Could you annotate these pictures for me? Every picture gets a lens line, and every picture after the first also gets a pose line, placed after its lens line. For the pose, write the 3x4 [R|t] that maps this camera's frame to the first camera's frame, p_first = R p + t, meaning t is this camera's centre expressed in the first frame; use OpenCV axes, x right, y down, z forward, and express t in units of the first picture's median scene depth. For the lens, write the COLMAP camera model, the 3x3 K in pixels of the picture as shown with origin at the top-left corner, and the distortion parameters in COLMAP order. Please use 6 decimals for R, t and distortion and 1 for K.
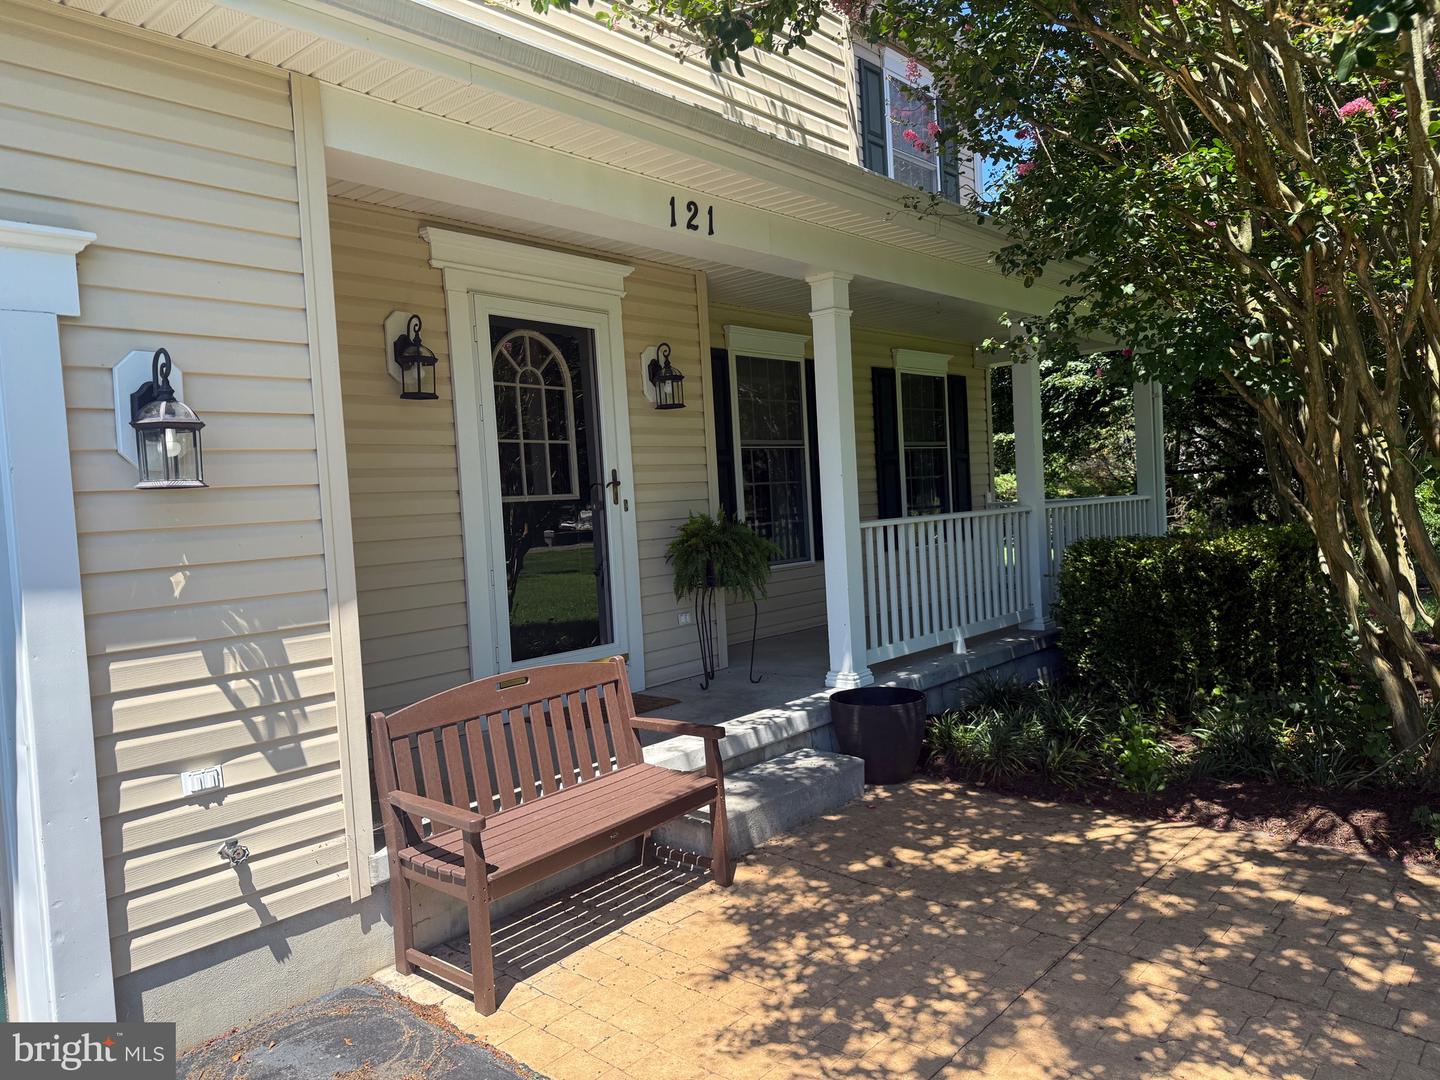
lens RADIAL K [[1016.2, 0, 720.0], [0, 1016.2, 540.0], [0, 0, 1]] dist [0.036745, -0.001184]
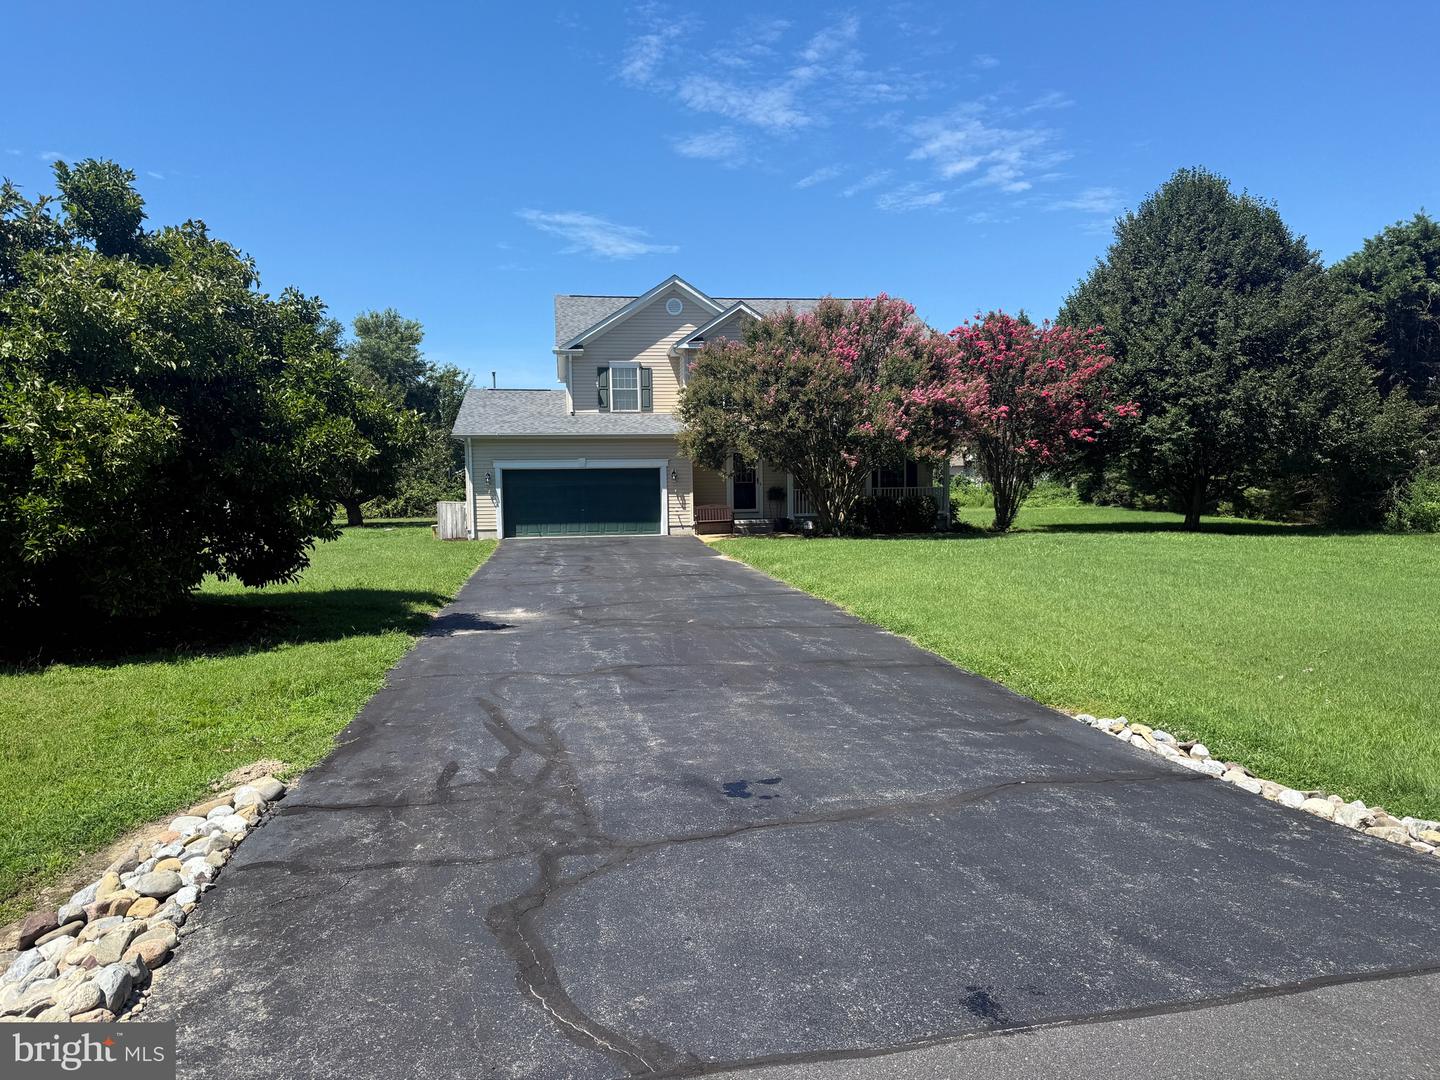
lens RADIAL K [[1016.2, 0, 720.0], [0, 1016.2, 540.0], [0, 0, 1]] dist [0.036745, -0.001184]
pose [[0.803362, 0.098903, -0.587221, 5.409368], [-0.058873, 0.994471, 0.086952, -0.339654], [0.592574, -0.035283, 0.804743, -6.410688]]
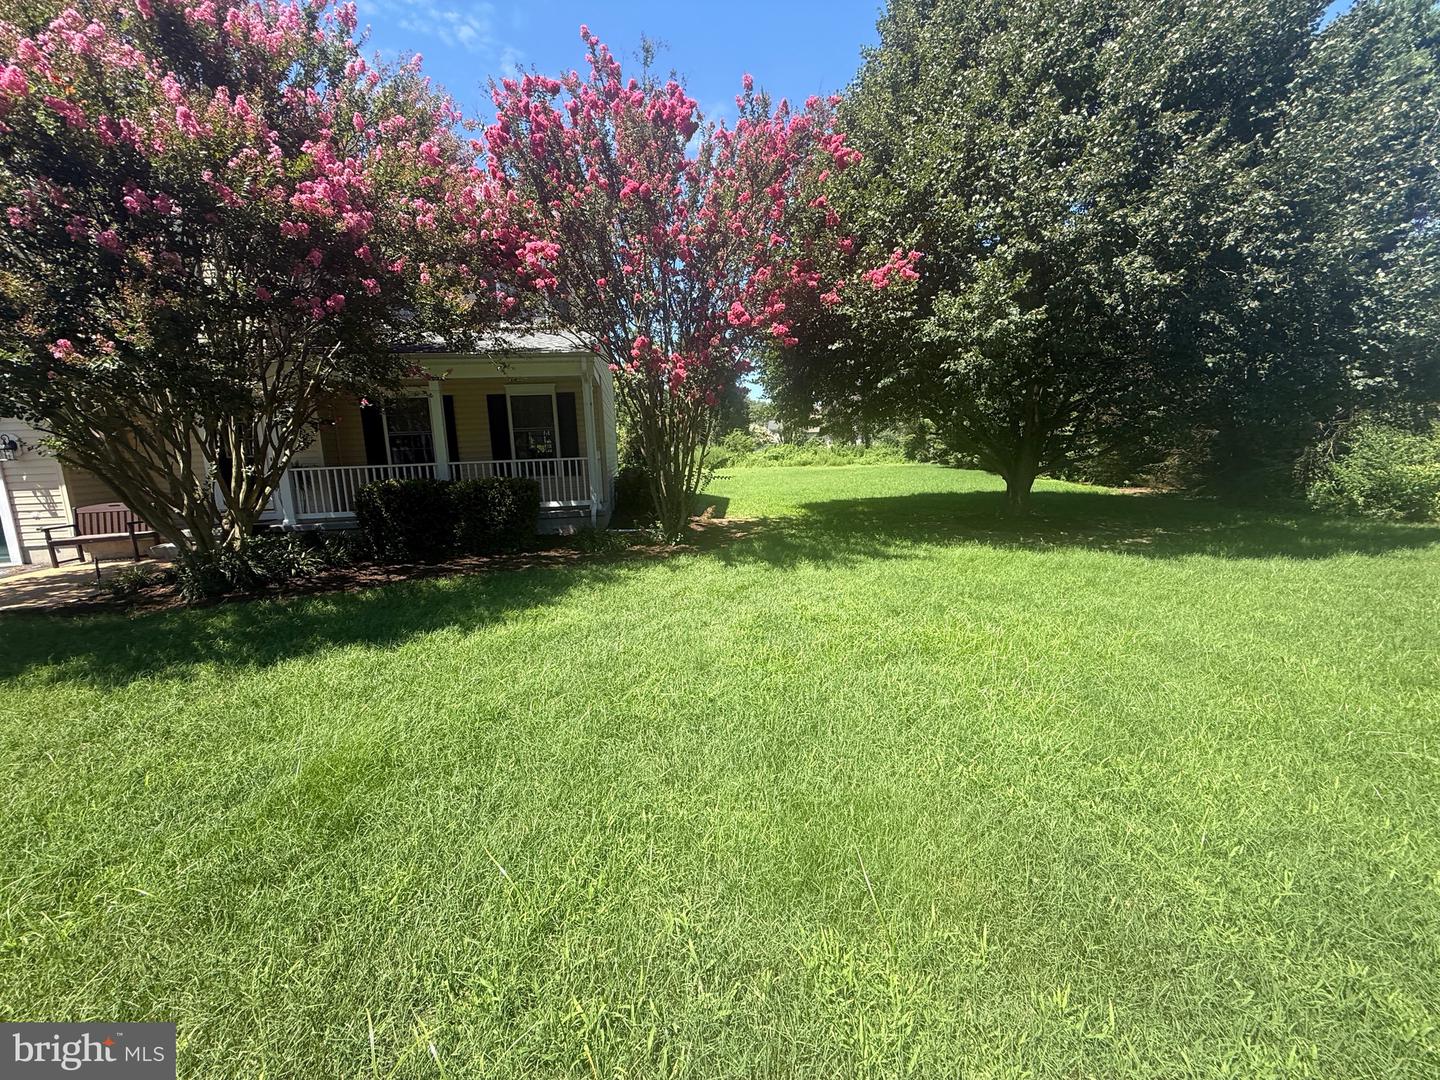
lens RADIAL K [[577.6, 0, 720.0], [0, 577.6, 540.0], [0, 0, 1]] dist [0.018274, 0.000013]
pose [[0.794405, 0.147185, -0.589286, 3.860733], [-0.036691, 0.980052, 0.195323, -0.343564], [0.606280, -0.133544, 0.783959, 0.686052]]
